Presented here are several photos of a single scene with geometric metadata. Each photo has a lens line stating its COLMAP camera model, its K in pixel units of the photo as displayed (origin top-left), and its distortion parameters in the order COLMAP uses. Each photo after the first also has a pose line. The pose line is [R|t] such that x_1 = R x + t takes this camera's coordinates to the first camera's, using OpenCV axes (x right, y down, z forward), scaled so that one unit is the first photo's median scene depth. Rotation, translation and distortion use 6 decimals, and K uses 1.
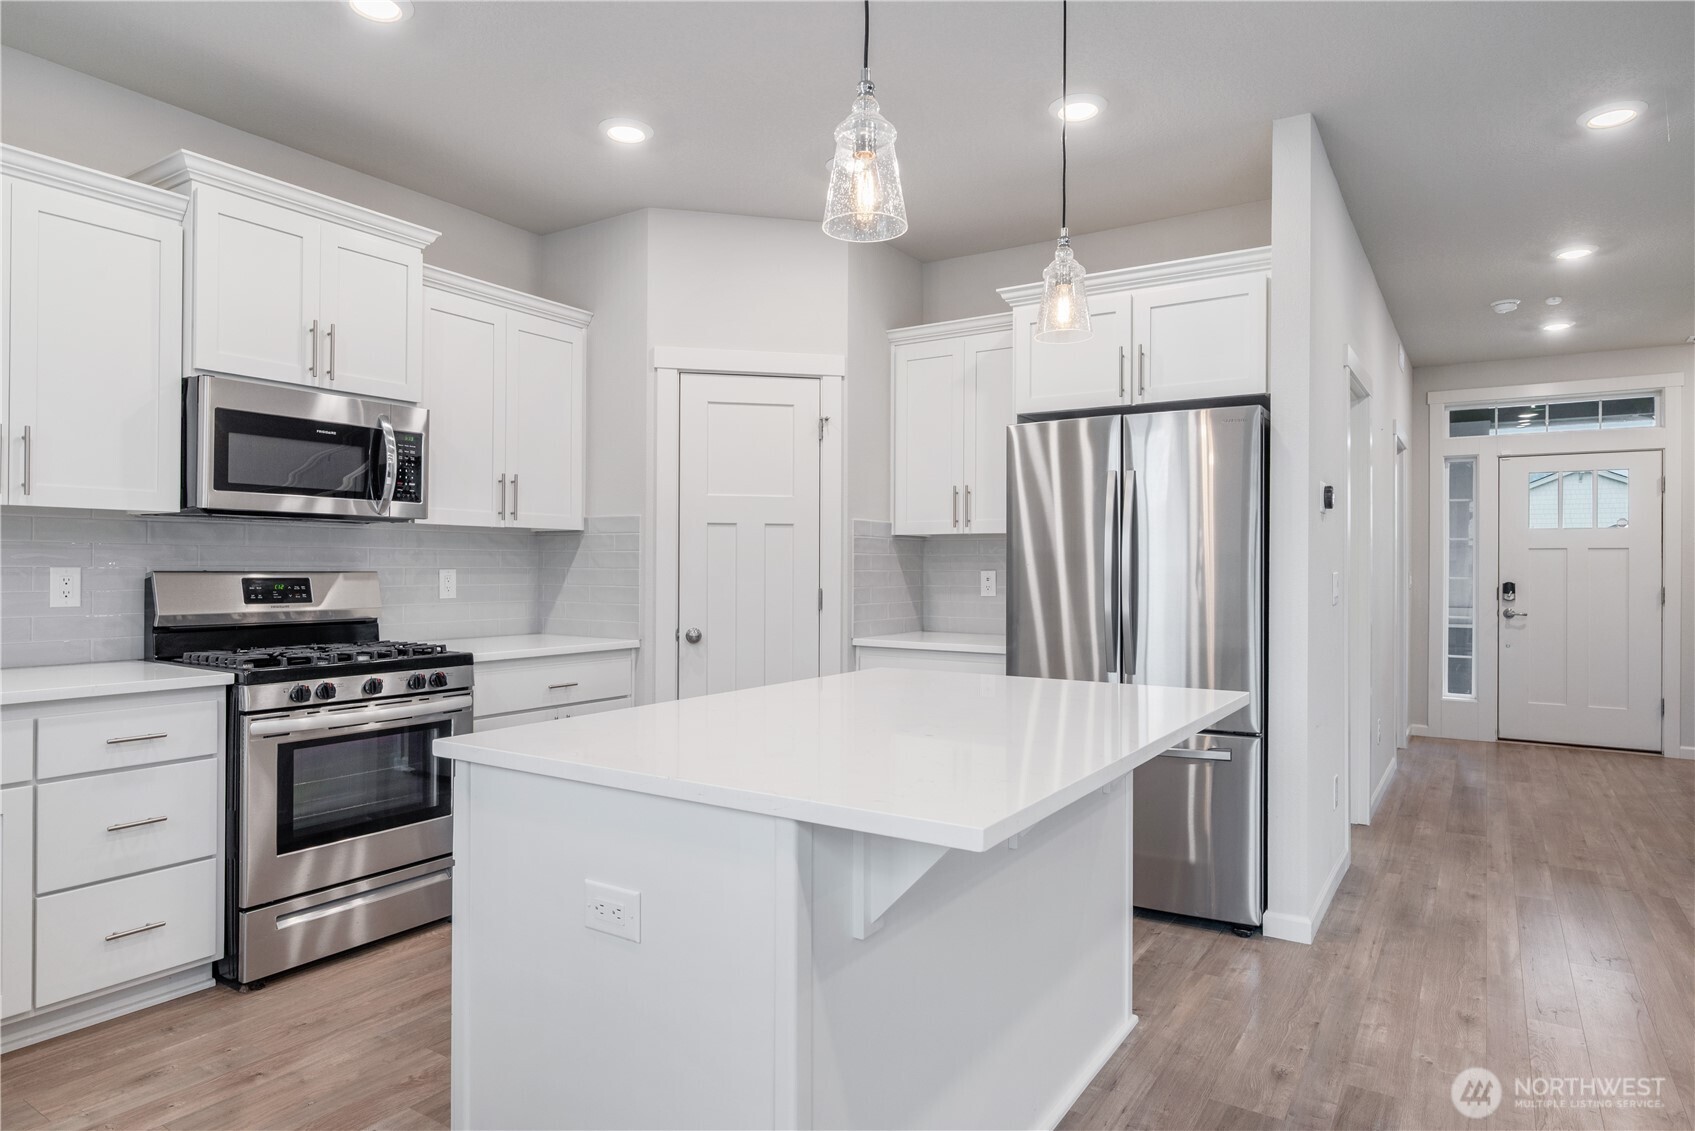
lens RADIAL K [[979.5, 0, 843.4], [0, 979.5, 562.5], [0, 0, 1]] dist [0.007148, -0.007157]
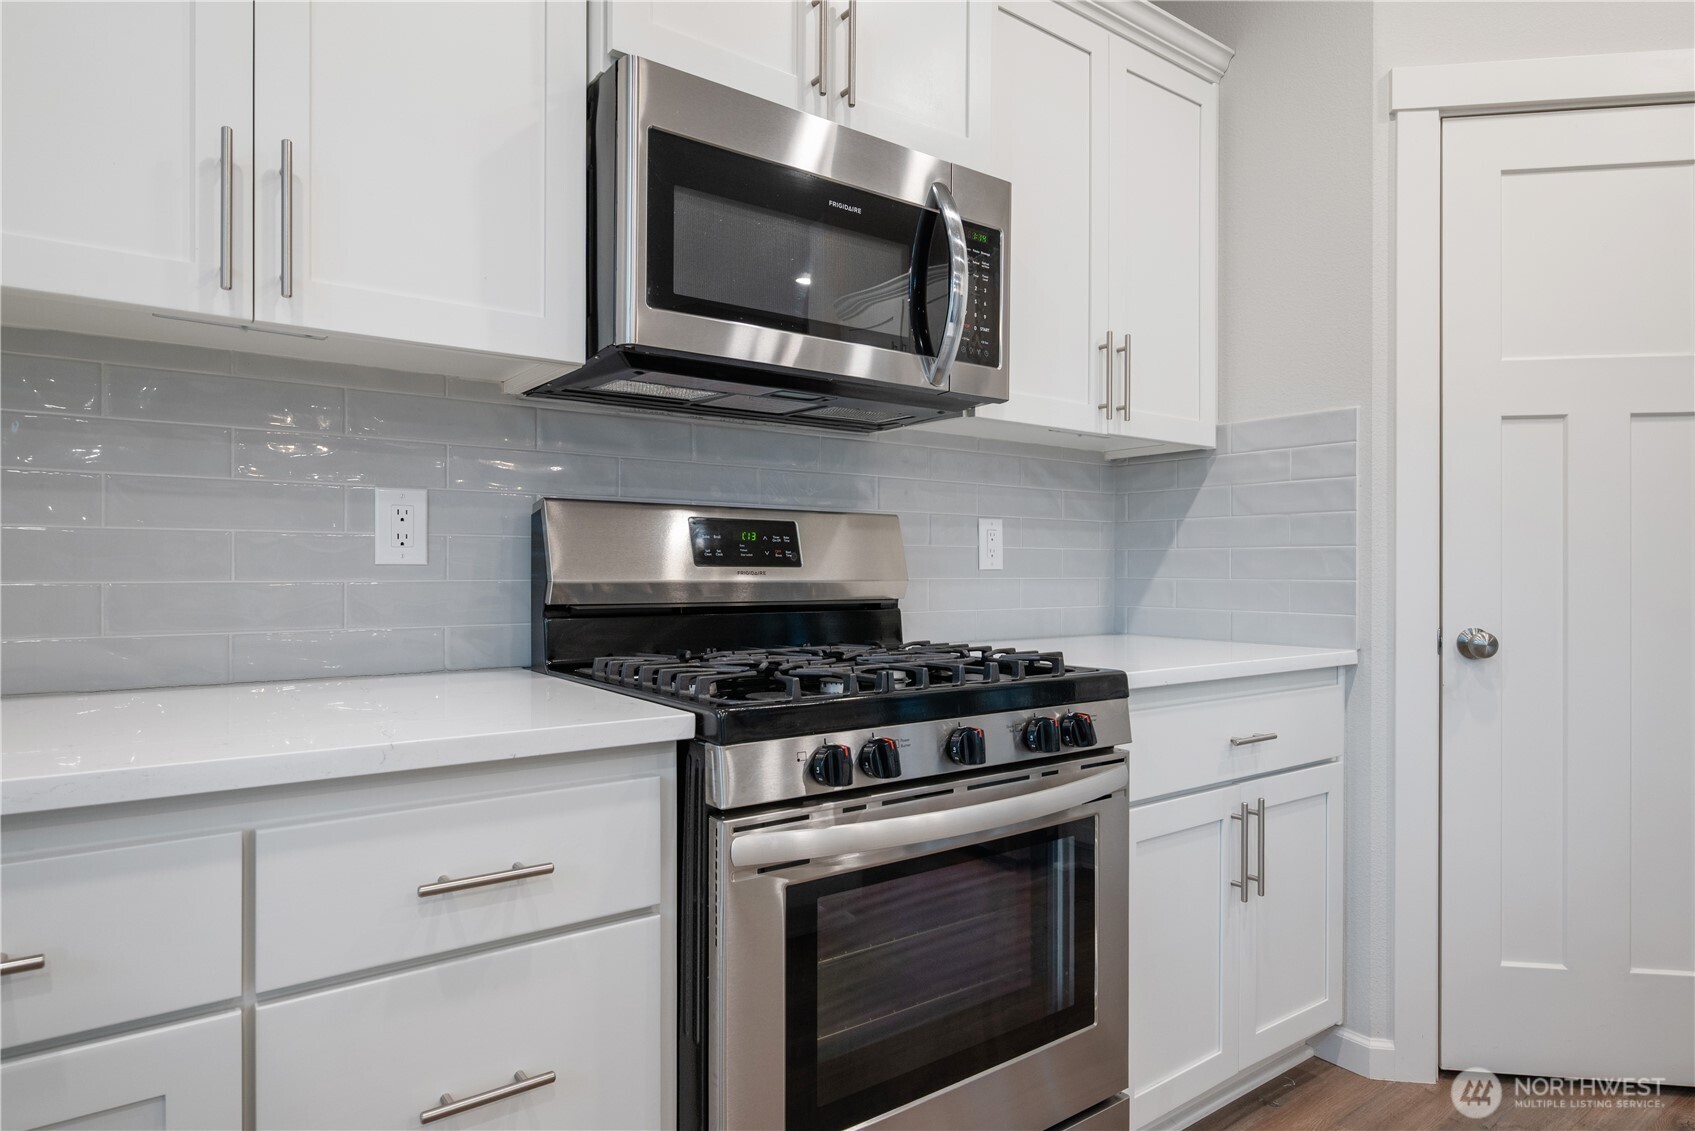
lens RADIAL K [[979.5, 0, 851.5], [0, 979.5, 574.3], [0, 0, 1]] dist [0.007148, -0.007157]
pose [[0.939931, -0.001587, -0.341360, -0.352541], [0.004113, 0.999969, 0.006677, 0.043791], [0.341339, -0.007680, 0.939909, 0.535458]]
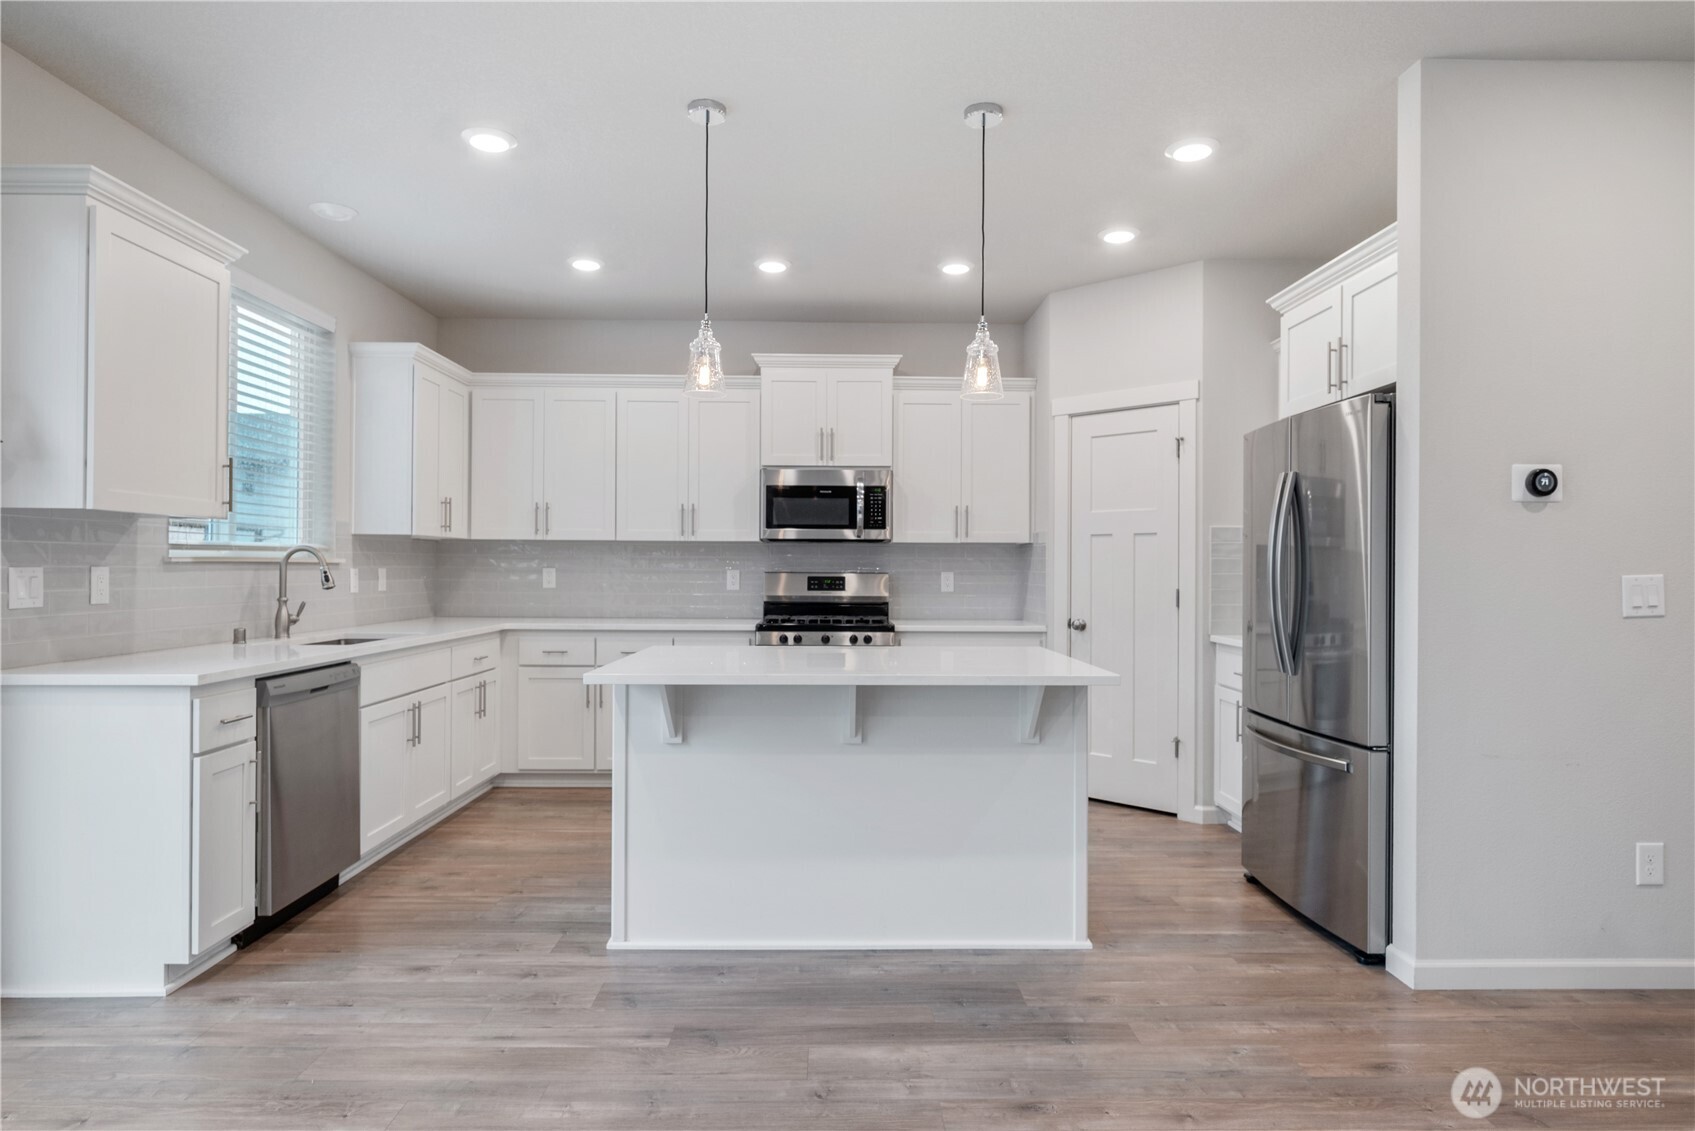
lens RADIAL K [[979.5, 0, 850.6], [0, 979.5, 562.5], [0, 0, 1]] dist [0.007148, -0.007157]
pose [[0.566168, -0.004245, -0.824279, 0.901436], [0.003897, 0.999989, -0.002473, -0.003921], [0.824281, -0.001812, 0.566178, 0.059188]]
